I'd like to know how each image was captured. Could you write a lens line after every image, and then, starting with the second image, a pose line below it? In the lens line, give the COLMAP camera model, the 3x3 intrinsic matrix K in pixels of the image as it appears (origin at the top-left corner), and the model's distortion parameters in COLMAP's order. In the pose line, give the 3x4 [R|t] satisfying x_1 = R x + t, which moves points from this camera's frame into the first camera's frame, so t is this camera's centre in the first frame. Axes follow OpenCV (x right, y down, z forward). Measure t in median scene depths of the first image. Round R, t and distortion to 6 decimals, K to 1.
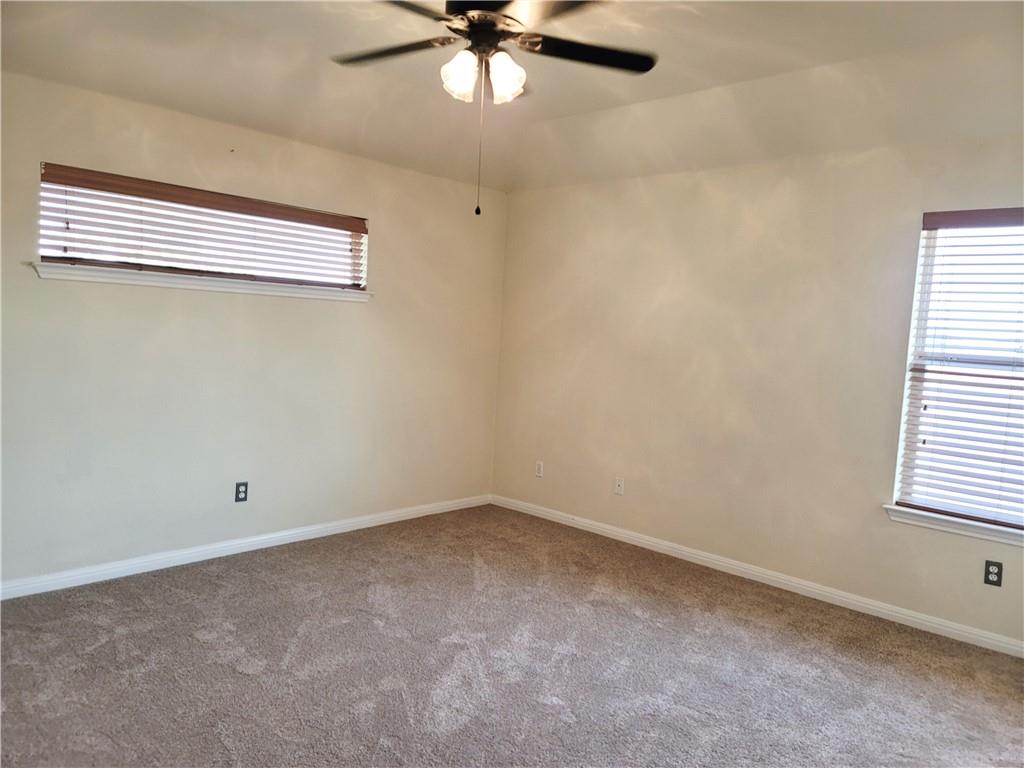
lens RADIAL K [[758.7, 0, 515.0], [0, 758.7, 393.1], [0, 0, 1]] dist [0.051574, -0.030254]
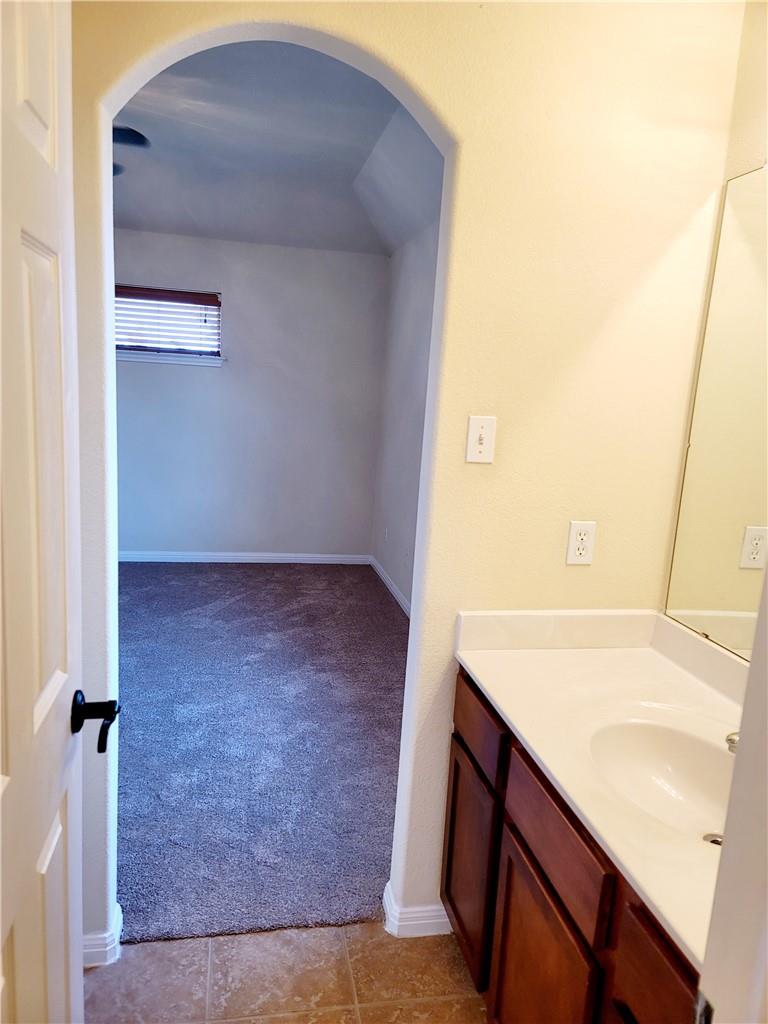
lens RADIAL K [[758.7, 0, 383.7], [0, 758.7, 517.0], [0, 0, 1]] dist [0.051574, -0.030254]
pose [[0.783006, 0.082107, -0.616571, 0.736498], [-0.064408, 0.996624, 0.050923, 0.032704], [0.618670, -0.000161, 0.785651, 0.252056]]
